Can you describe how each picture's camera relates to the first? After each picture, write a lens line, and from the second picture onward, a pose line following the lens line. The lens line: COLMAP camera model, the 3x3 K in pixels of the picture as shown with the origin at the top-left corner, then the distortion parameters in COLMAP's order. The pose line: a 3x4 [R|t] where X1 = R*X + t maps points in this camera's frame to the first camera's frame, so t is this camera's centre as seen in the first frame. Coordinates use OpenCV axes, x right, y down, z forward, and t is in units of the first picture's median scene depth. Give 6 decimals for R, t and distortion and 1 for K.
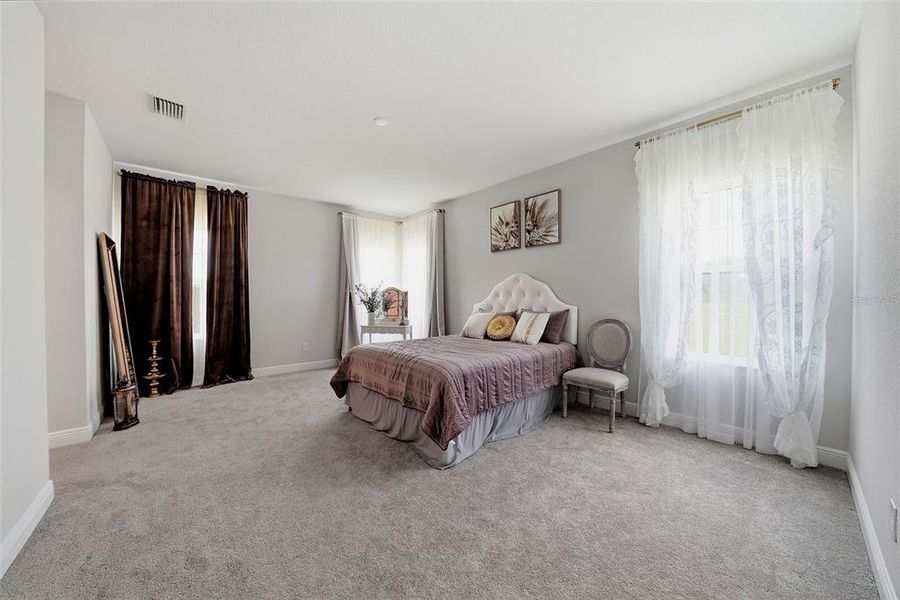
lens RADIAL K [[321.5, 0, 442.4], [0, 321.5, 296.4], [0, 0, 1]] dist [-0.006381, 0.000084]
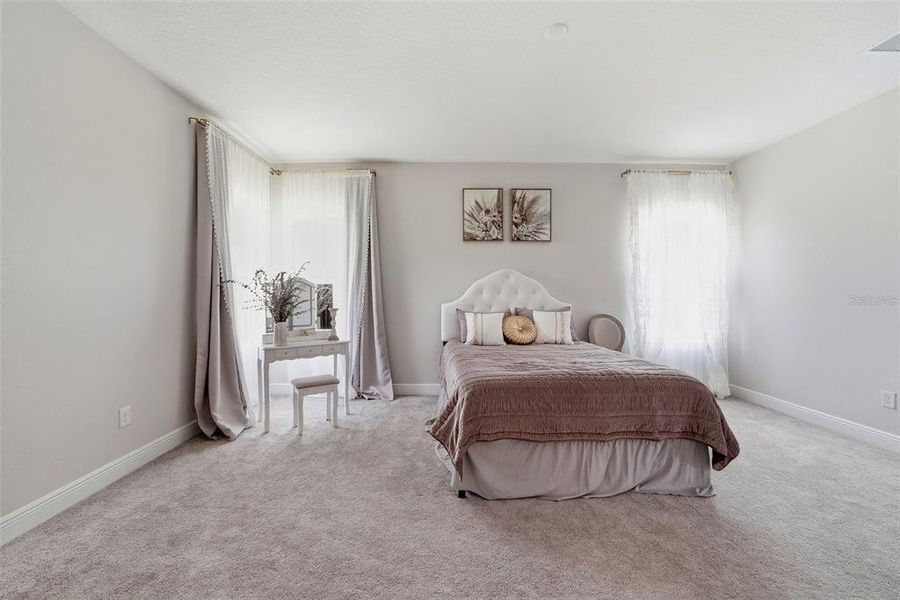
lens RADIAL K [[321.5, 0, 442.4], [0, 321.5, 296.4], [0, 0, 1]] dist [-0.006381, 0.000084]
pose [[0.636151, 0.023435, 0.771208, -0.577752], [-0.000535, 0.999552, -0.029932, 0.033537], [-0.771564, 0.018628, 0.635879, 0.575331]]
